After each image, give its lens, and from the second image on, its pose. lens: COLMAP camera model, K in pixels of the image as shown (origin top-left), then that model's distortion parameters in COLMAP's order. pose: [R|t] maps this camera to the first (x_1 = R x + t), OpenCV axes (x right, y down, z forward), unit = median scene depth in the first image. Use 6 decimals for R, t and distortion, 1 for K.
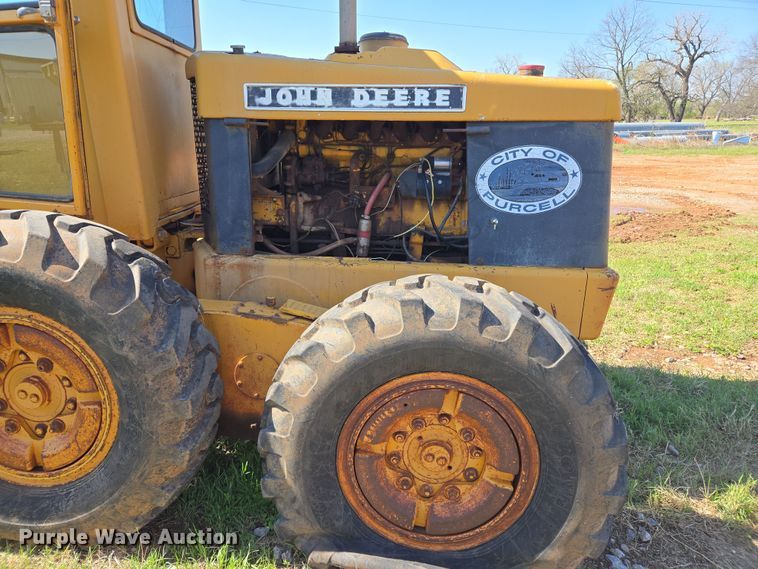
lens RADIAL K [[512.2, 0, 373.4], [0, 512.2, 283.2], [0, 0, 1]] dist [0.067467, -0.043820]
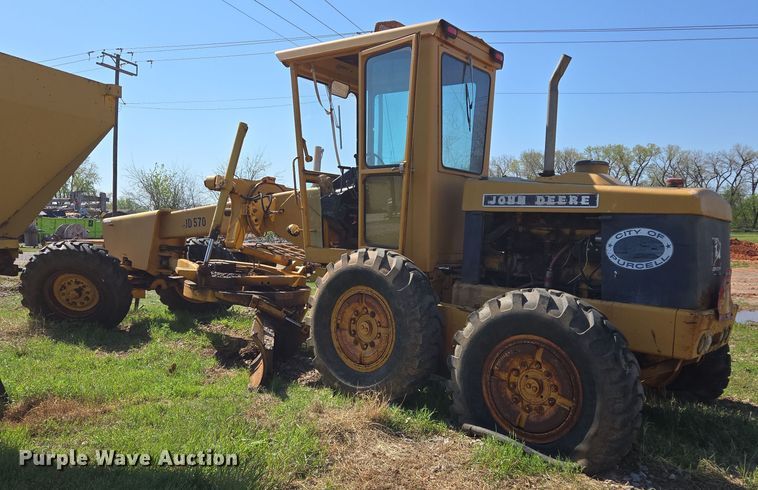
lens RADIAL K [[635.4, 0, 357.7], [0, 635.4, 262.4], [0, 0, 1]] dist [0.073045, -0.015785]
pose [[0.791737, 0.056049, -0.608285, 0.853738], [-0.195627, 0.966602, -0.165560, 0.351808], [0.578691, 0.250076, 0.776259, -1.069733]]
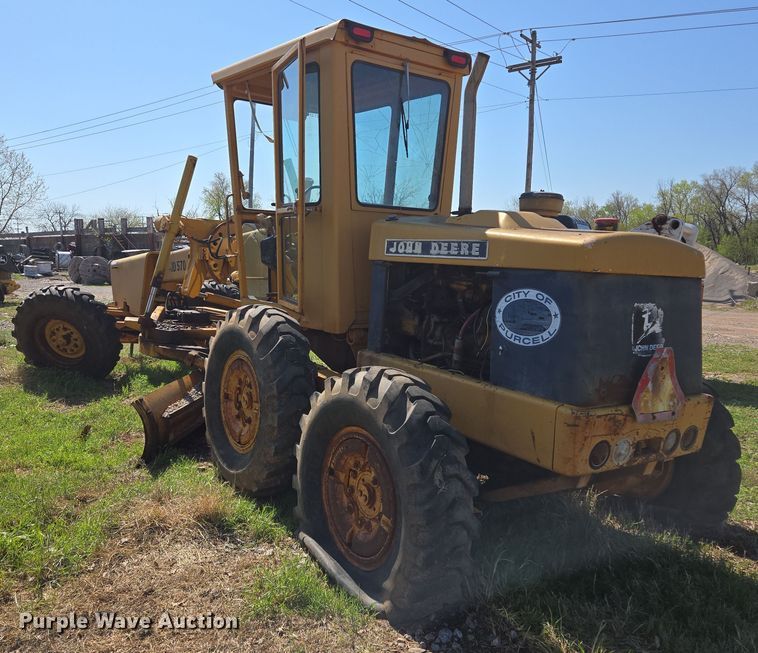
lens RADIAL K [[696.9, 0, 350.8], [0, 696.9, 314.0], [0, 0, 1]] dist [0.069822, 0.000000]
pose [[0.598015, 0.085155, -0.796948, 1.366452], [-0.245809, 0.965908, -0.081241, 0.019944], [0.762860, 0.244480, 0.598559, -0.256963]]
